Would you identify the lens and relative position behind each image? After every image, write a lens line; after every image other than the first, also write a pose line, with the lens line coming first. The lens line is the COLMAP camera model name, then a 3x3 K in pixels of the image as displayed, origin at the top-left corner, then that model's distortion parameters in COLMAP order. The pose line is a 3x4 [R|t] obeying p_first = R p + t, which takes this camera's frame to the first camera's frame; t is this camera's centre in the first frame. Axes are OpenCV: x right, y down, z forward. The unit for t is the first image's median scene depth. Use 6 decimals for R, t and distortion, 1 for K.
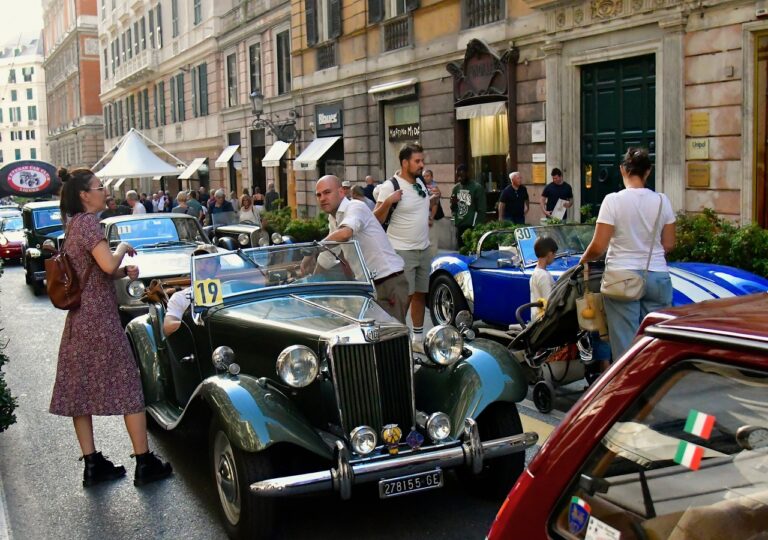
lens RADIAL K [[832.4, 0, 383.2], [0, 832.4, 271.0], [0, 0, 1]] dist [-0.033881, 0.000000]
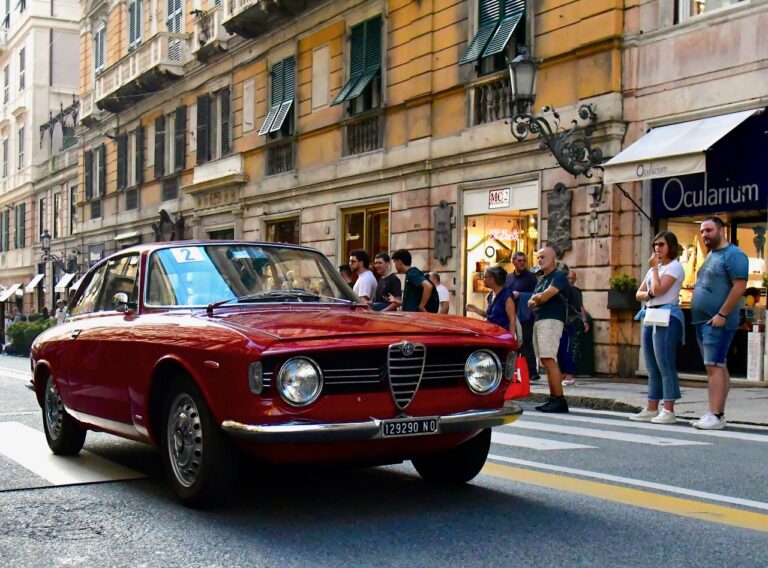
lens RADIAL K [[1005.7, 0, 347.1], [0, 1005.7, 292.2], [0, 0, 1]] dist [0.007406, 0.000000]
pose [[0.999444, 0.020159, 0.026559, 0.270388], [-0.016571, 0.991507, -0.128994, 0.064367], [-0.028934, 0.128482, 0.991290, -0.530600]]
